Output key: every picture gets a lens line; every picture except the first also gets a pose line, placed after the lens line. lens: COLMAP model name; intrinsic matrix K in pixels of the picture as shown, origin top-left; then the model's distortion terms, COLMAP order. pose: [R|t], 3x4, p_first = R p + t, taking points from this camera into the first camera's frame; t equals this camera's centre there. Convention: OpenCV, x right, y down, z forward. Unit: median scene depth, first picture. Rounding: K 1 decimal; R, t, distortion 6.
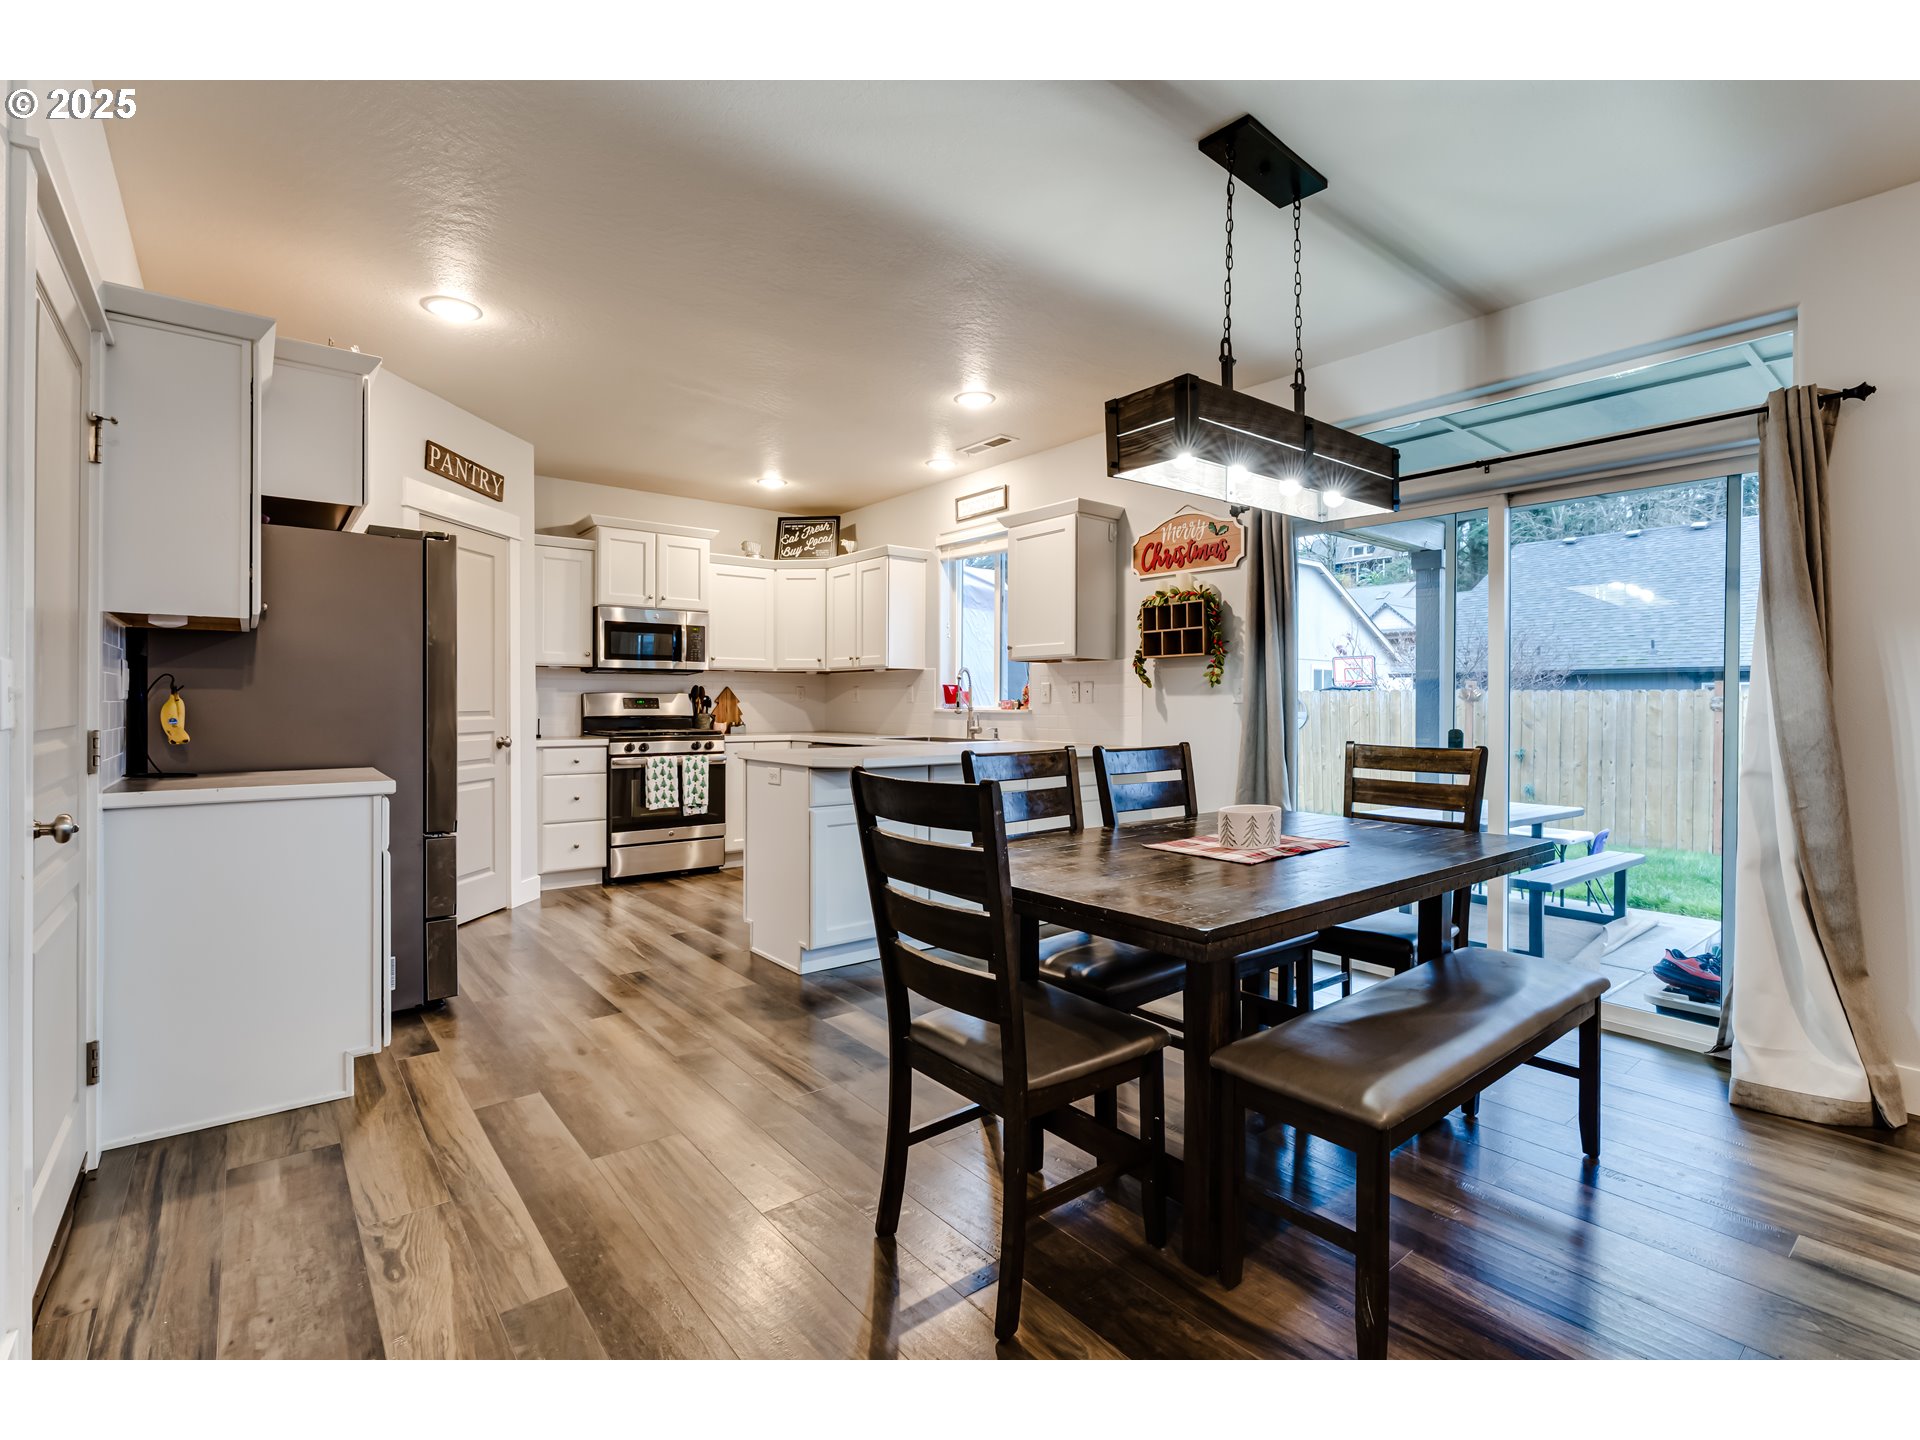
lens RADIAL K [[892.8, 0, 955.9], [0, 892.8, 716.8], [0, 0, 1]] dist [0.000697, -0.000113]
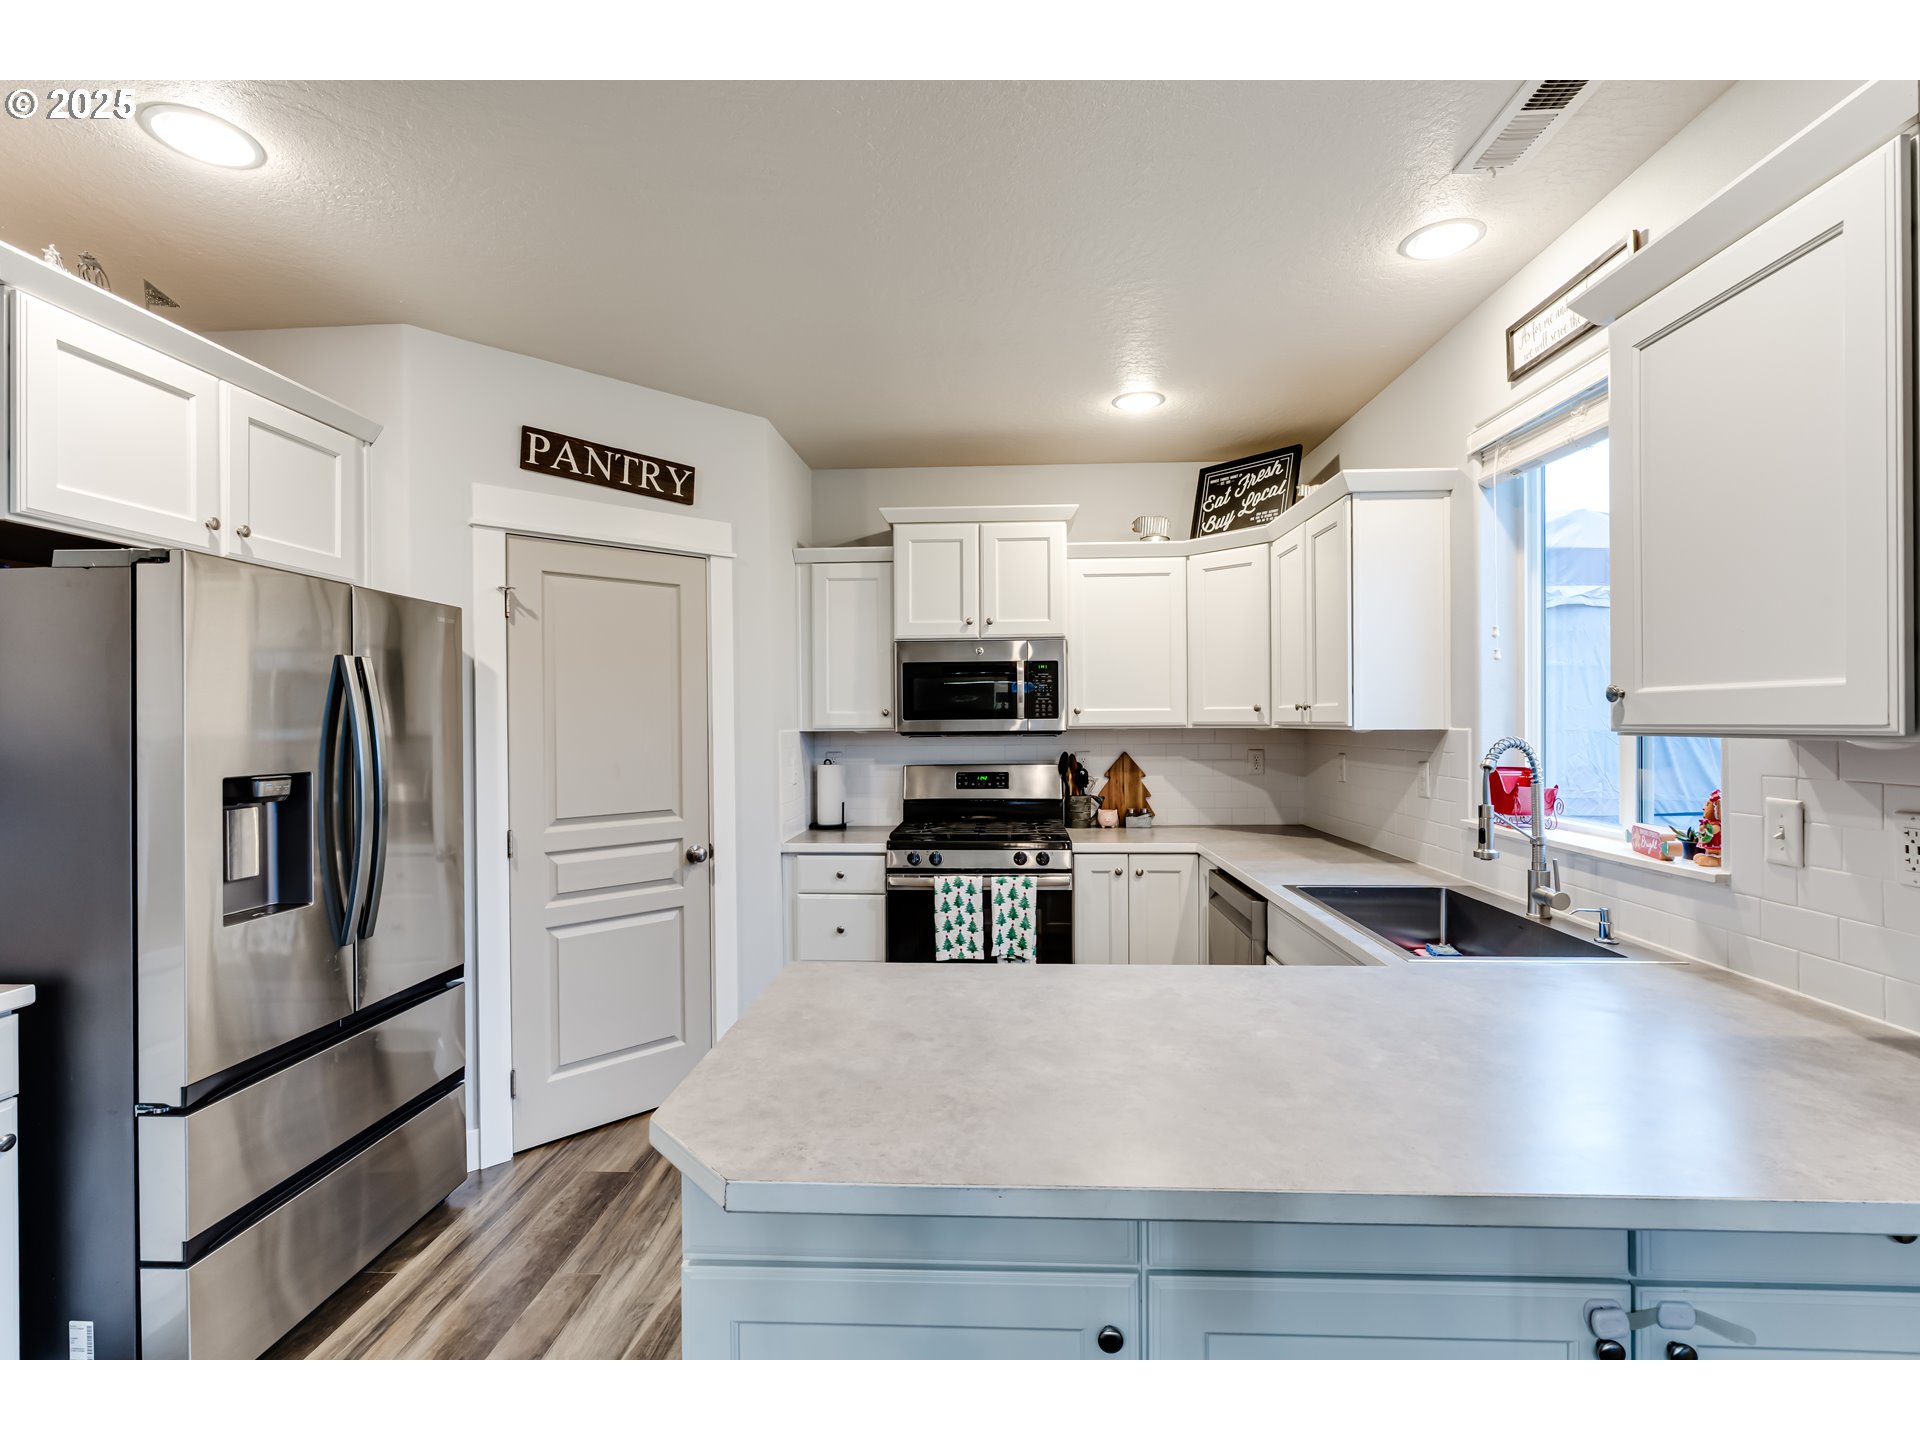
lens RADIAL K [[892.8, 0, 960.5], [0, 892.8, 720.2], [0, 0, 1]] dist [0.000697, -0.000113]
pose [[0.752081, -0.008199, -0.659019, 0.085274], [-0.001500, 0.999899, -0.014151, -0.055989], [0.659069, 0.011631, 0.751993, 0.534264]]
